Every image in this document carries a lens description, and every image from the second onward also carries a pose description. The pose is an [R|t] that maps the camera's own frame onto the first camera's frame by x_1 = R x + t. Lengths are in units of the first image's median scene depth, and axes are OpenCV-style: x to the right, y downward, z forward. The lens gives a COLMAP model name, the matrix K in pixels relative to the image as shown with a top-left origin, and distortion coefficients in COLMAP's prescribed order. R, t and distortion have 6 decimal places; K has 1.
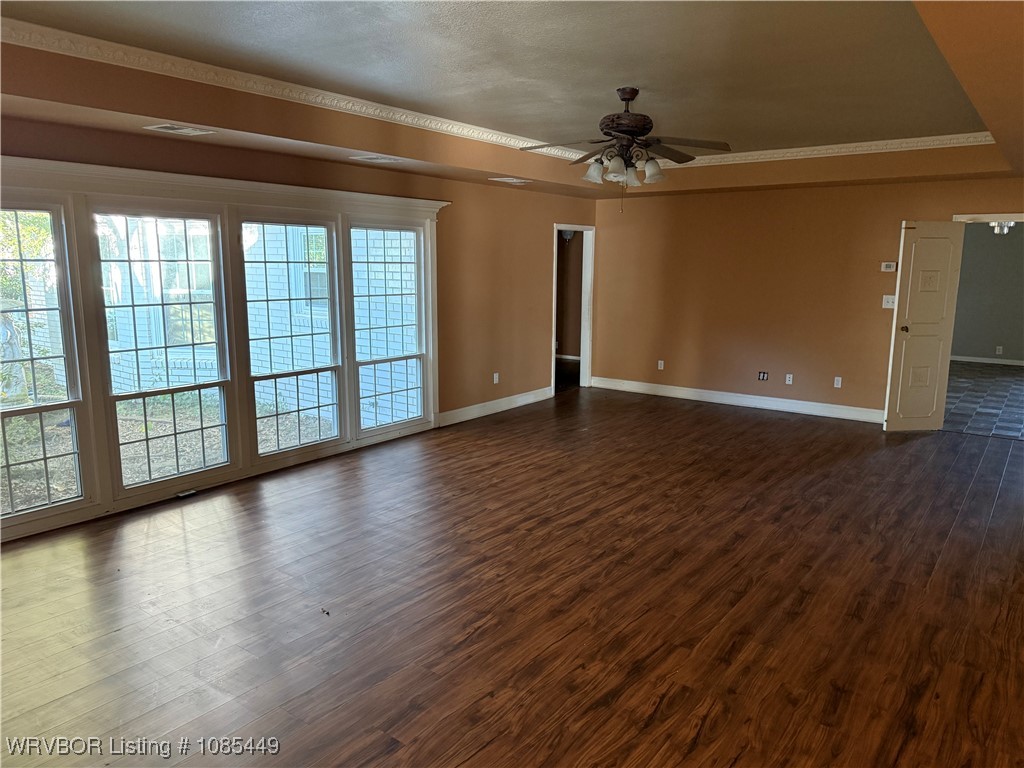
lens RADIAL K [[721.9, 0, 508.0], [0, 721.9, 388.5], [0, 0, 1]] dist [0.053993, -0.013623]
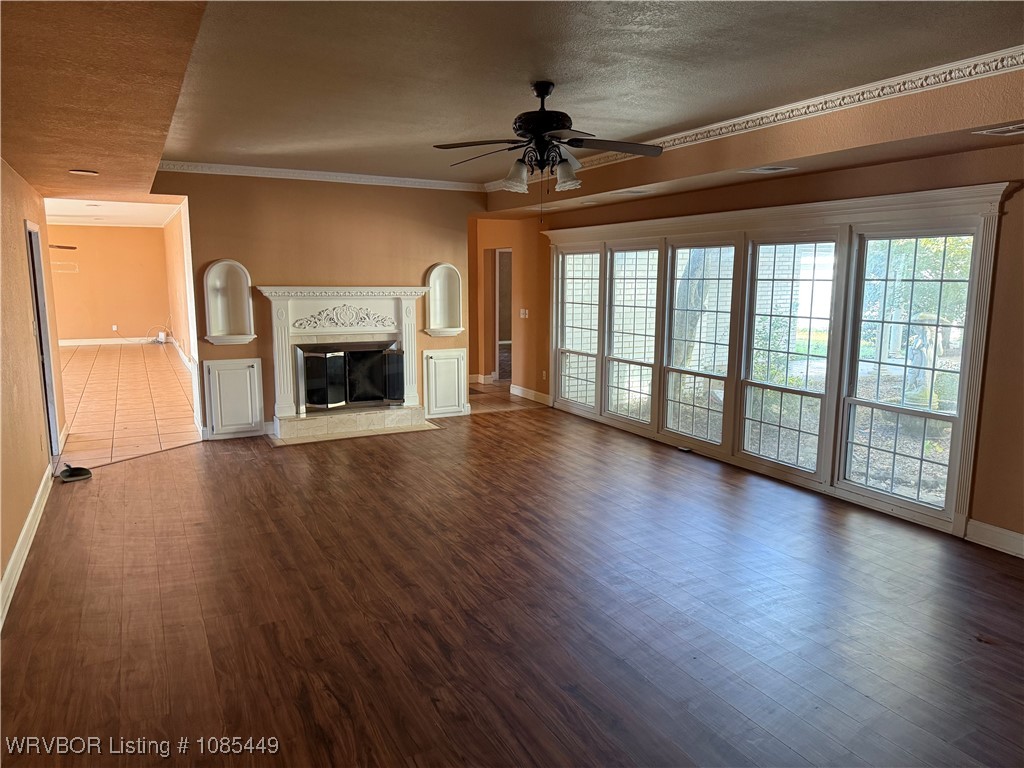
lens RADIAL K [[721.9, 0, 509.6], [0, 721.9, 381.6], [0, 0, 1]] dist [0.053993, -0.013623]
pose [[-0.428768, 0.120670, -0.895320, 1.010582], [-0.174575, 0.961293, 0.213165, -0.237258], [0.886387, 0.247698, -0.391106, 1.380223]]
